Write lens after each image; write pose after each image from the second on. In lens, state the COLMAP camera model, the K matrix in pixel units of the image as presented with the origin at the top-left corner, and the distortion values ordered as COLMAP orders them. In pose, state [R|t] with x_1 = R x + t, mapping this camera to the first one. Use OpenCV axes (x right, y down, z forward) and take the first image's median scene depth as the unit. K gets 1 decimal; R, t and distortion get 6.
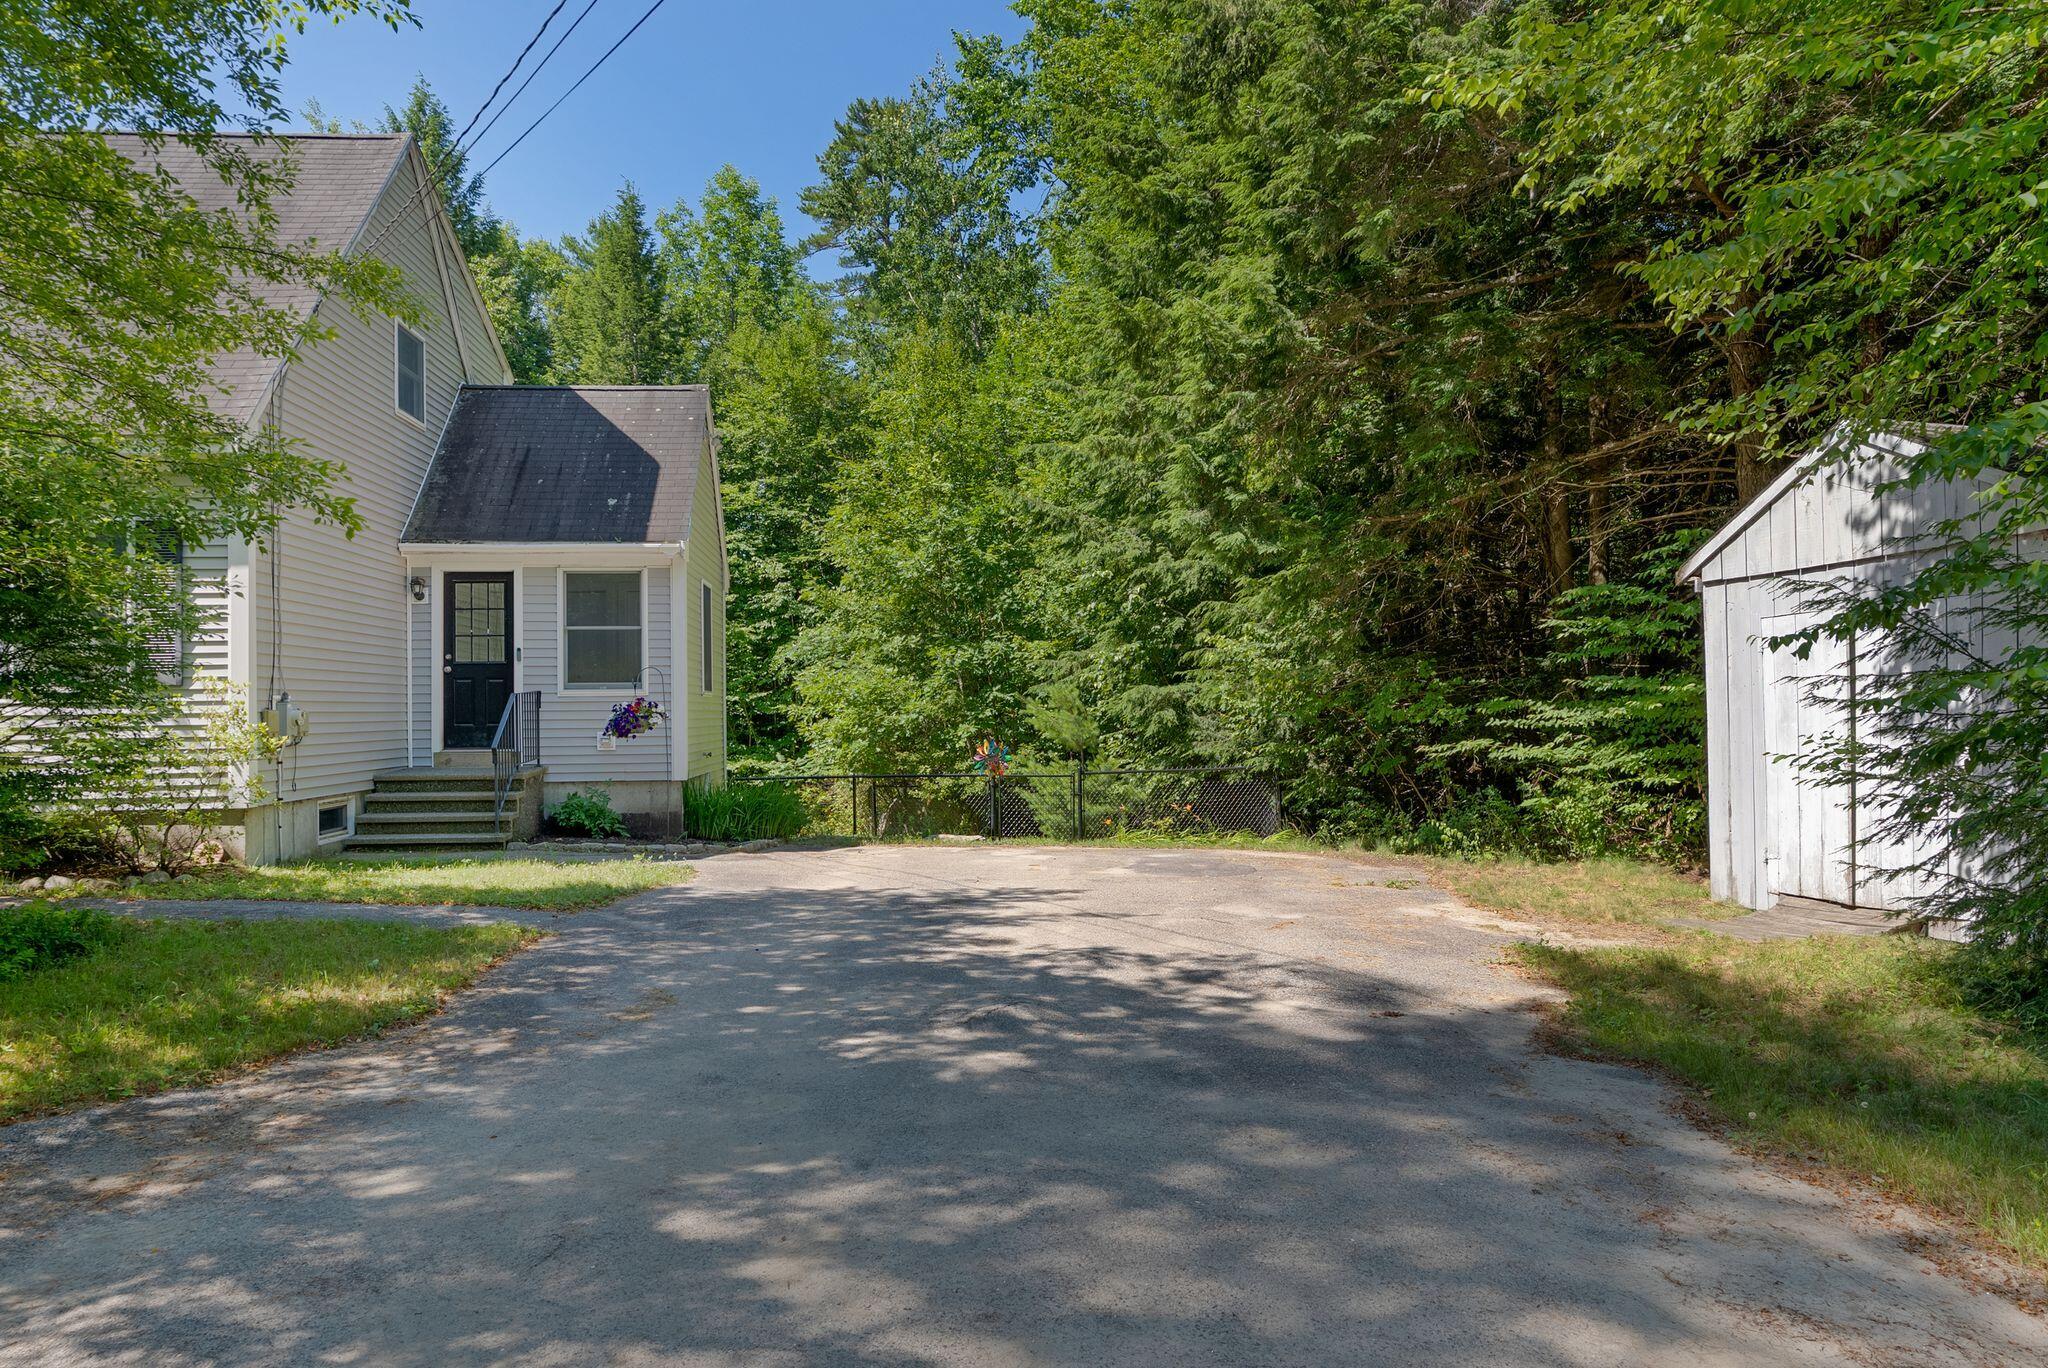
lens RADIAL K [[1665.0, 0, 1024.0], [0, 1665.0, 684.0], [0, 0, 1]] dist [-0.005492, -0.001729]
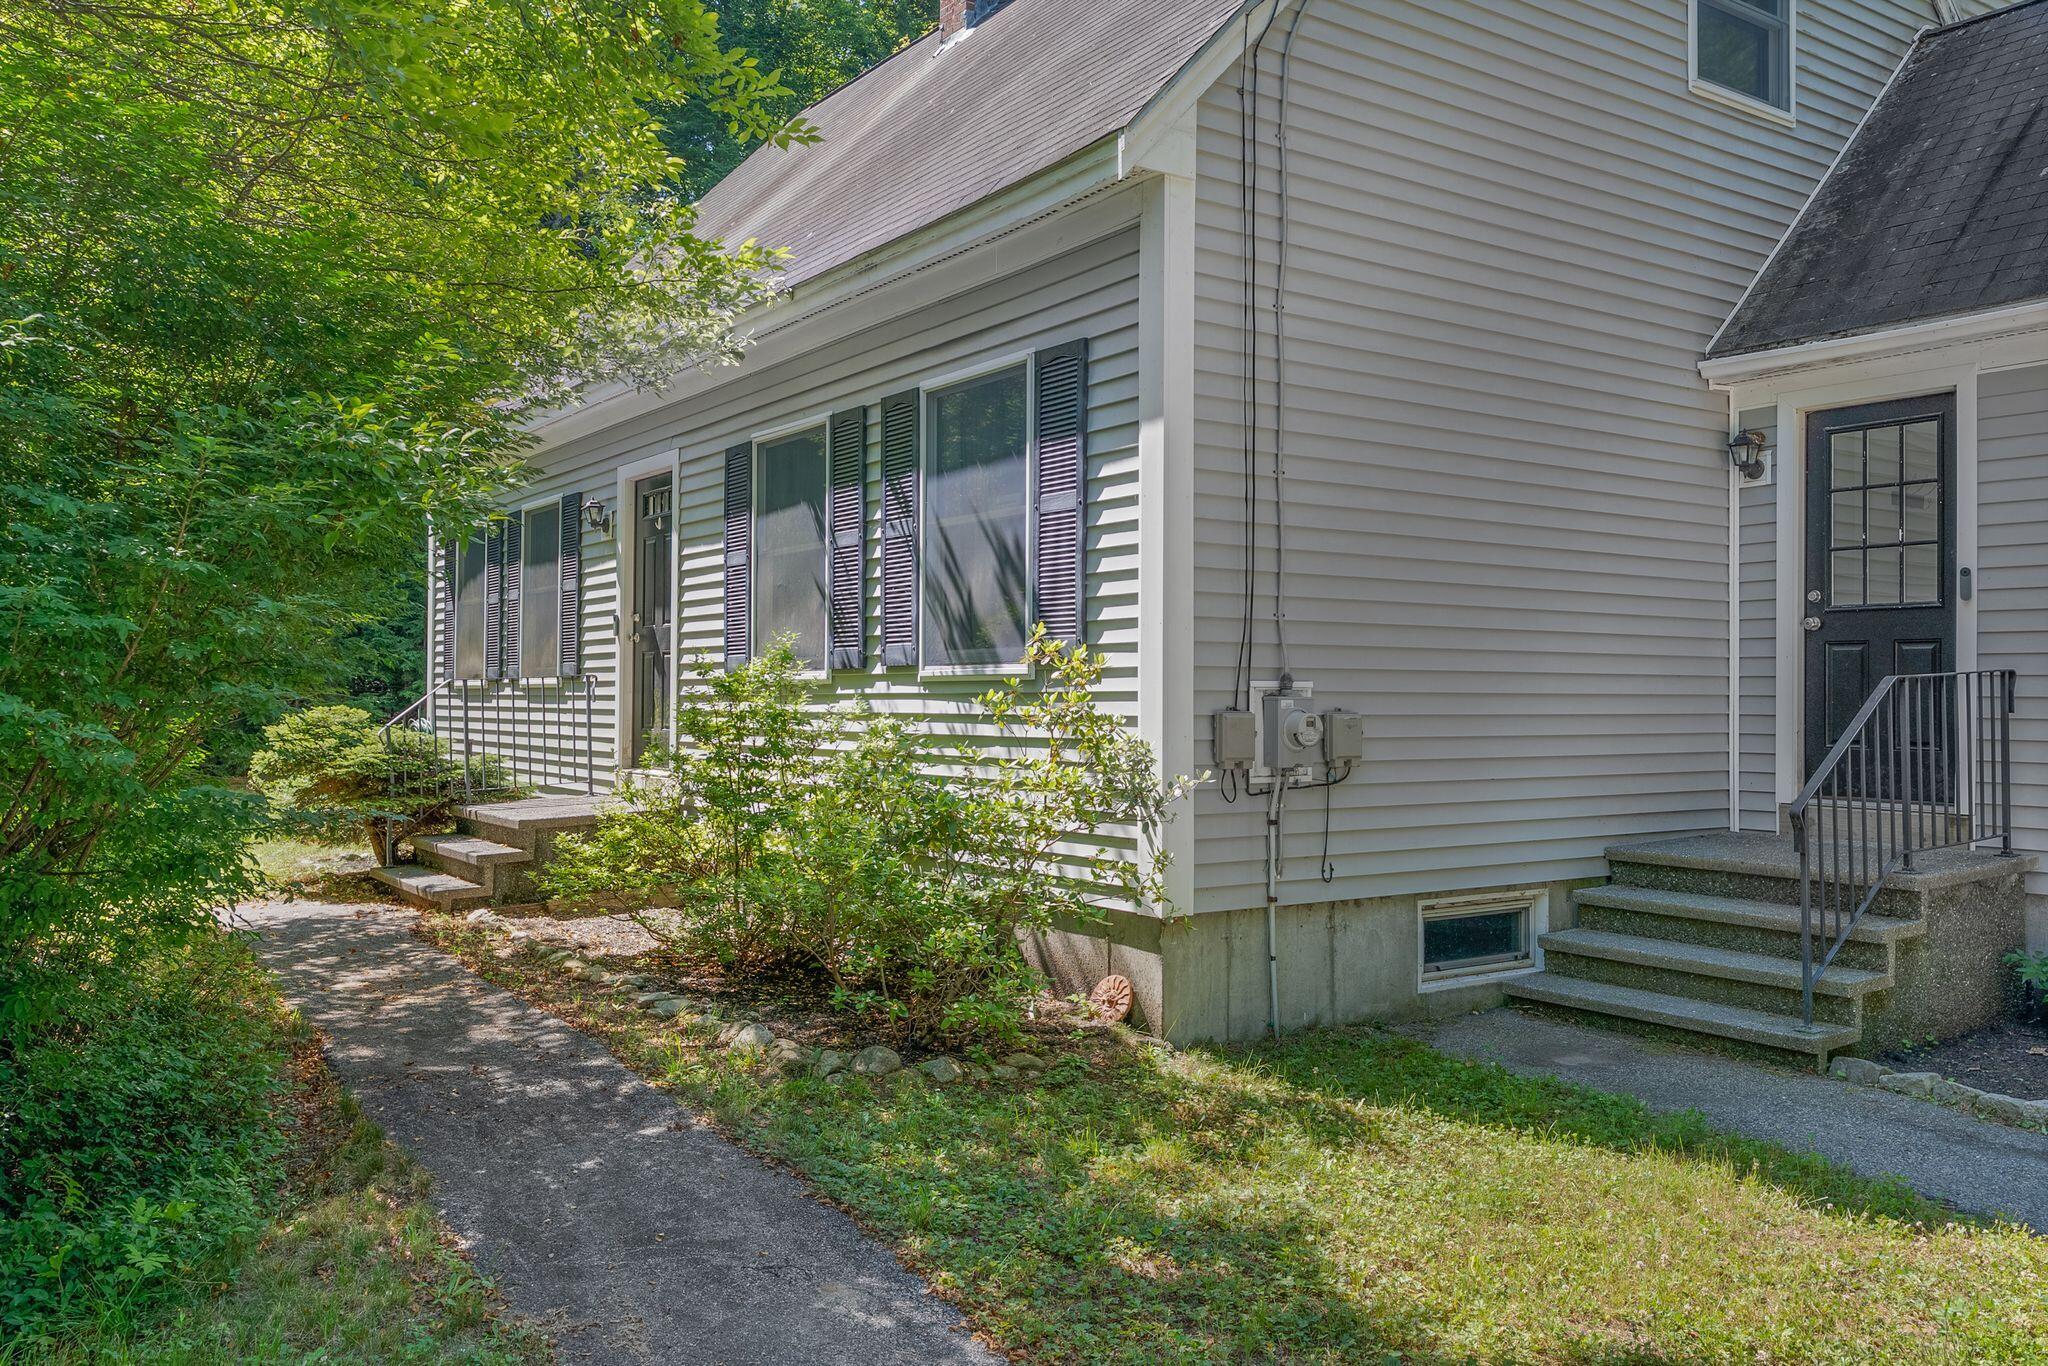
lens RADIAL K [[1665.0, 0, 1024.0], [0, 1665.0, 683.0], [0, 0, 1]] dist [-0.005492, -0.001729]
pose [[0.504134, -0.000262, -0.863625, -0.061329], [0.007223, 0.999966, 0.003913, 0.004302], [0.863595, -0.008211, 0.504119, 0.590134]]
